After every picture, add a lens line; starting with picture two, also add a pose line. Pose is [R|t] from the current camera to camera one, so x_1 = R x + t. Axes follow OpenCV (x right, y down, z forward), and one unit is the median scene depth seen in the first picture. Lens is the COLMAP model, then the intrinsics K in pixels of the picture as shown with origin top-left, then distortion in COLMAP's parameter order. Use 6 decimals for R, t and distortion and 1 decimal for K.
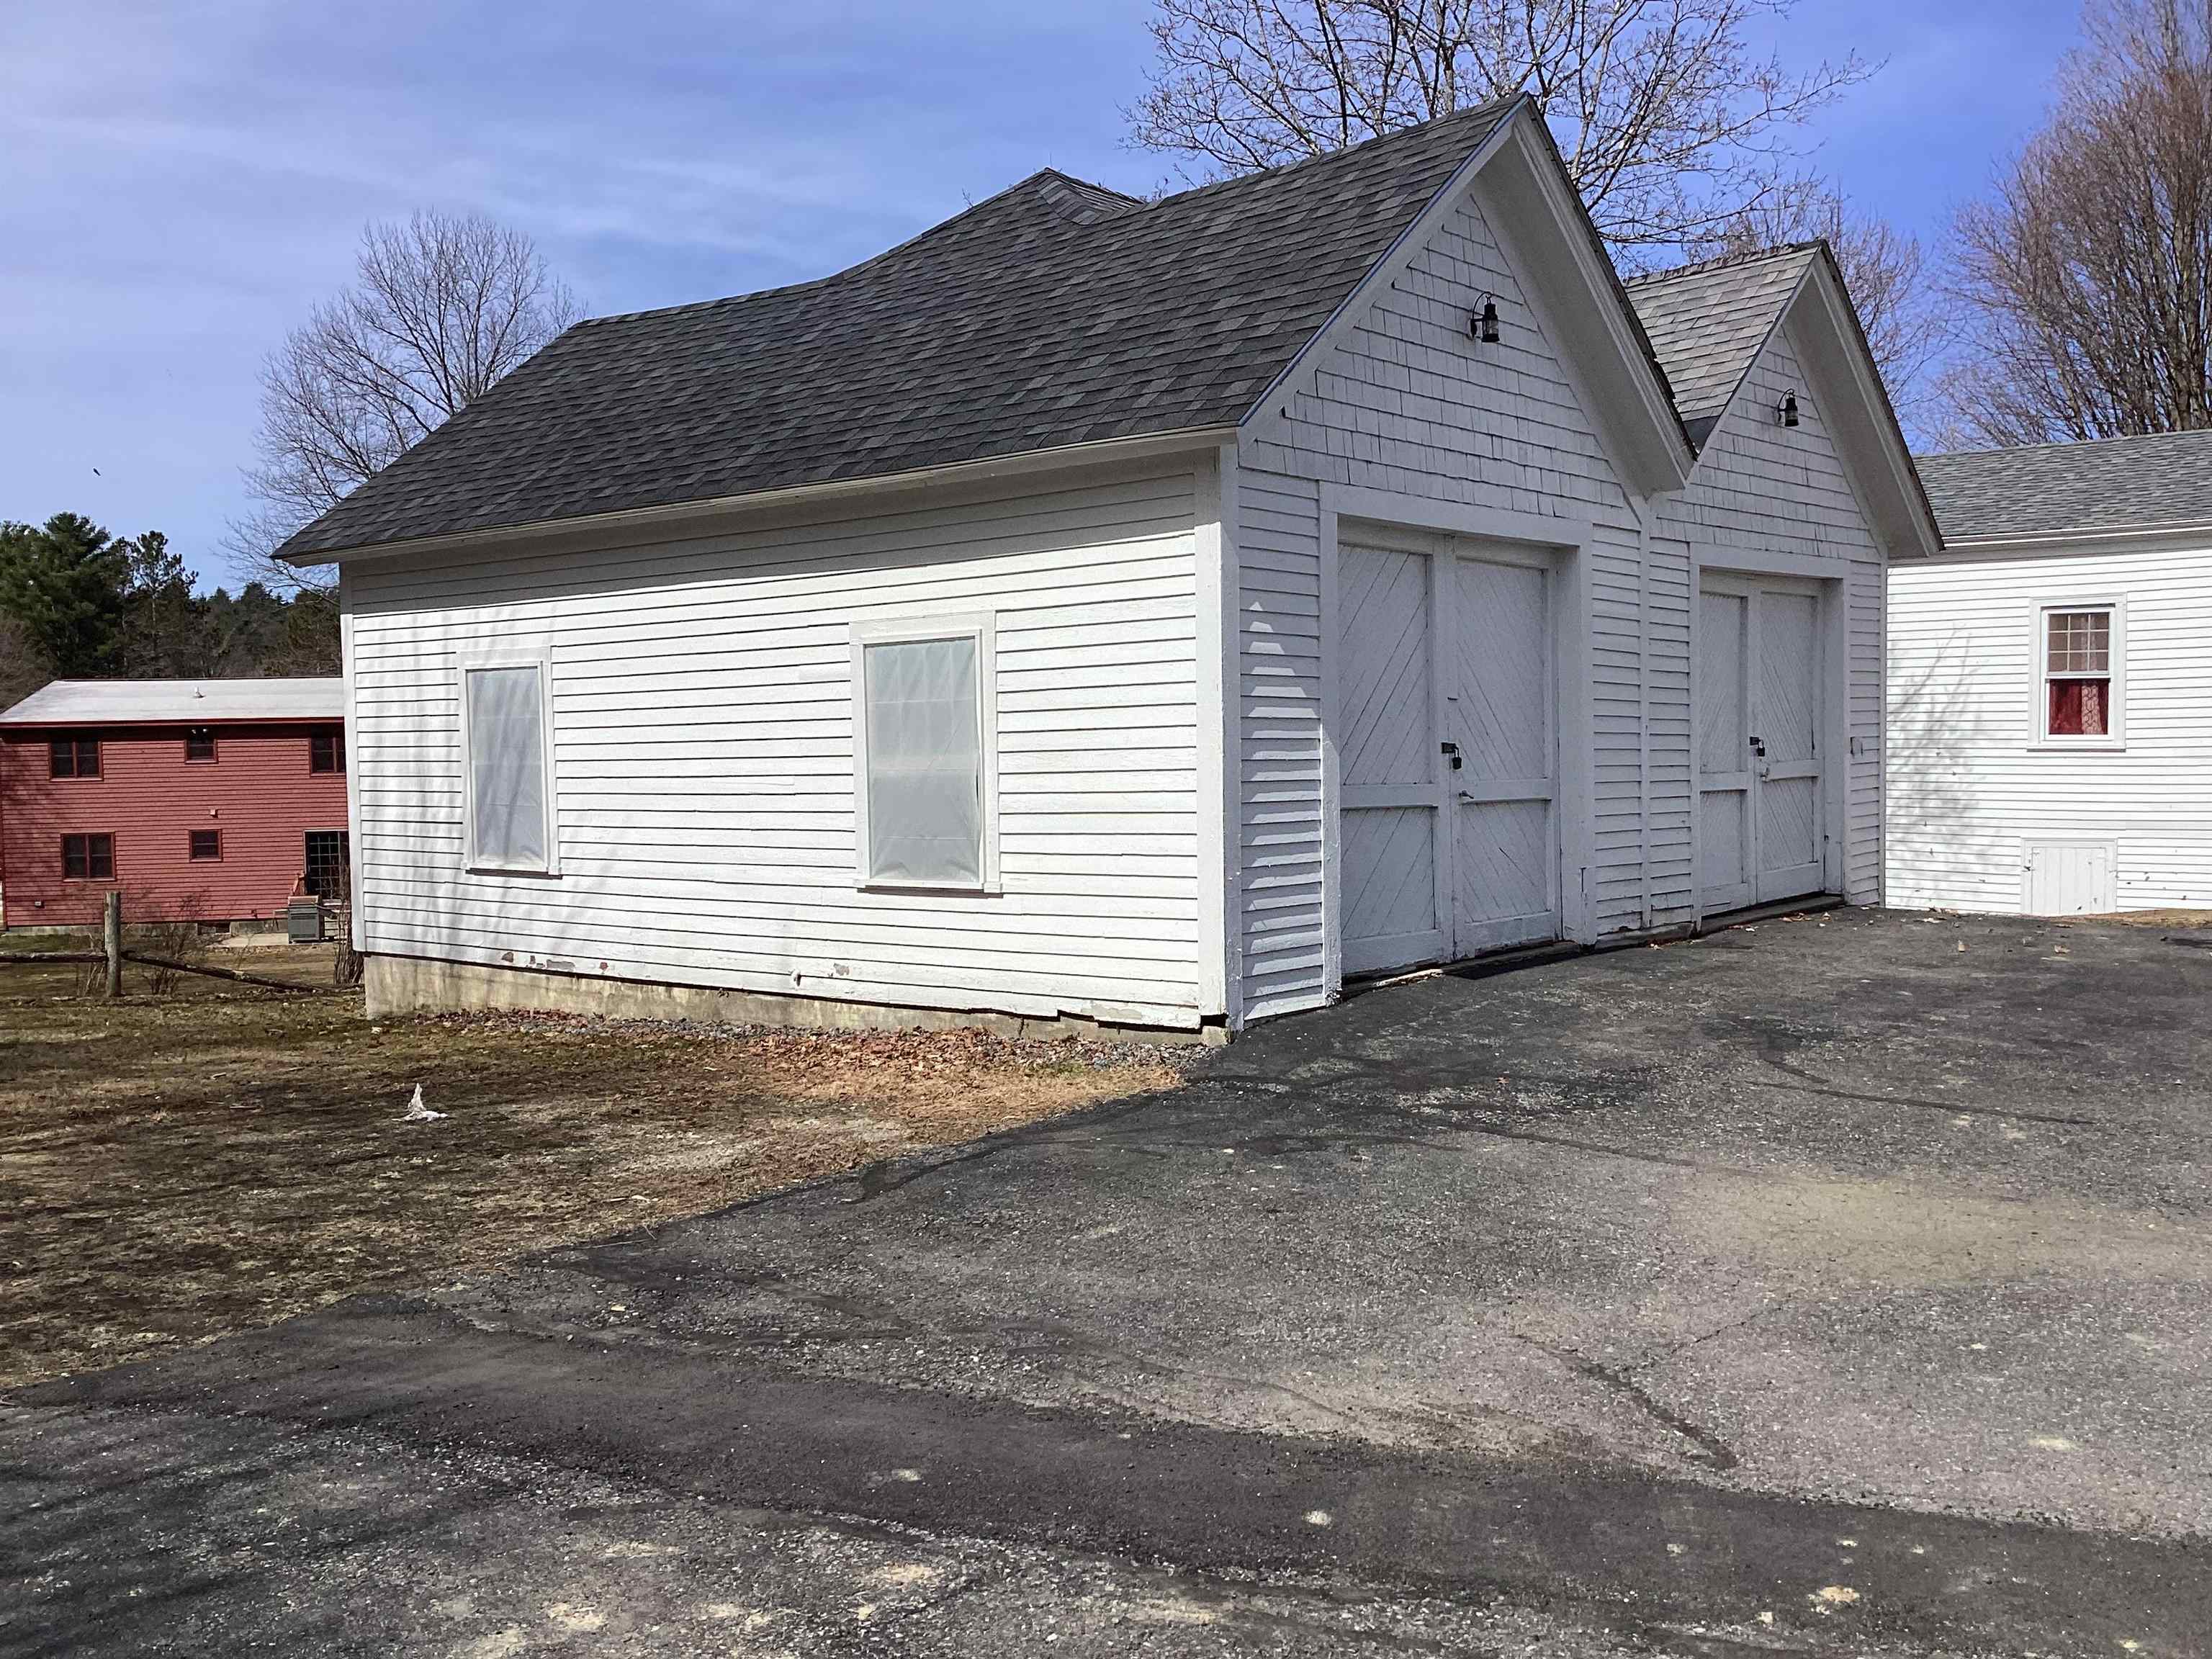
lens RADIAL K [[1988.2, 0, 1106.0], [0, 1988.2, 829.5], [0, 0, 1]] dist [-0.000834, -0.019523]
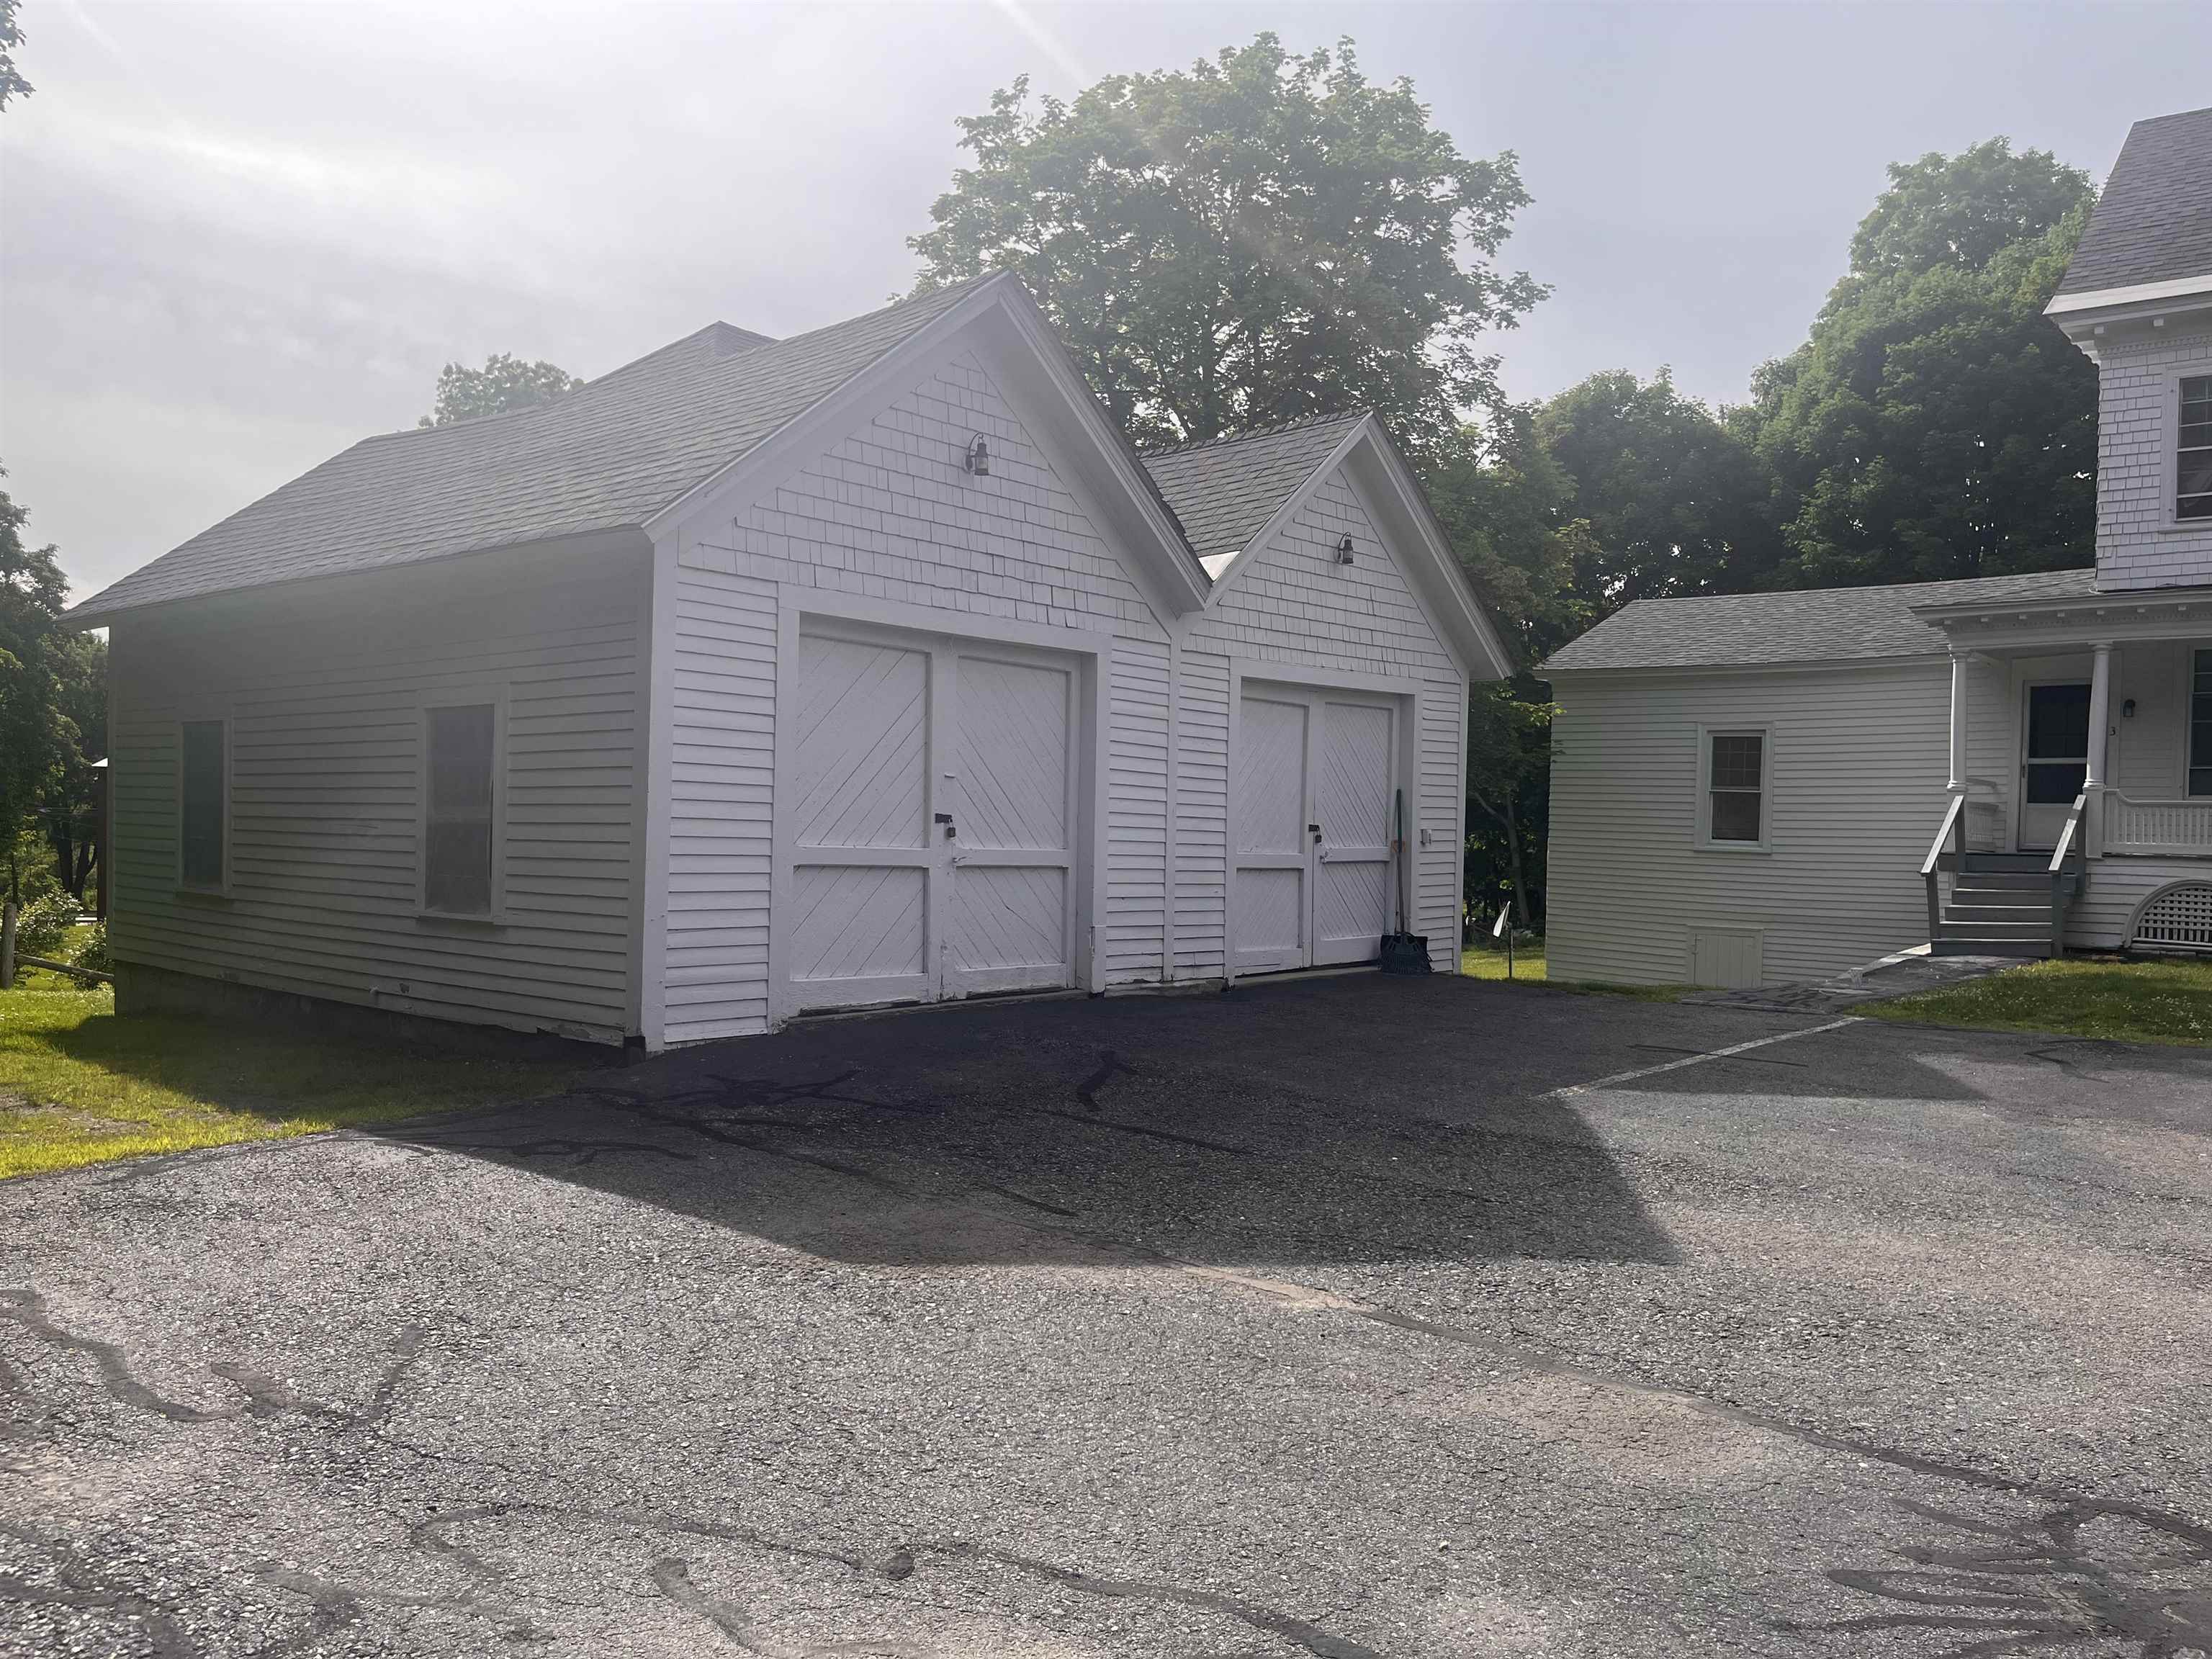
lens RADIAL K [[1674.9, 0, 1104.8], [0, 1674.9, 841.3], [0, 0, 1]] dist [0.097297, -0.242268]
pose [[0.999042, 0.039883, 0.018030, 0.217523], [-0.039285, 0.998702, -0.032411, 0.000595], [-0.019299, 0.031671, 0.999312, 0.008517]]
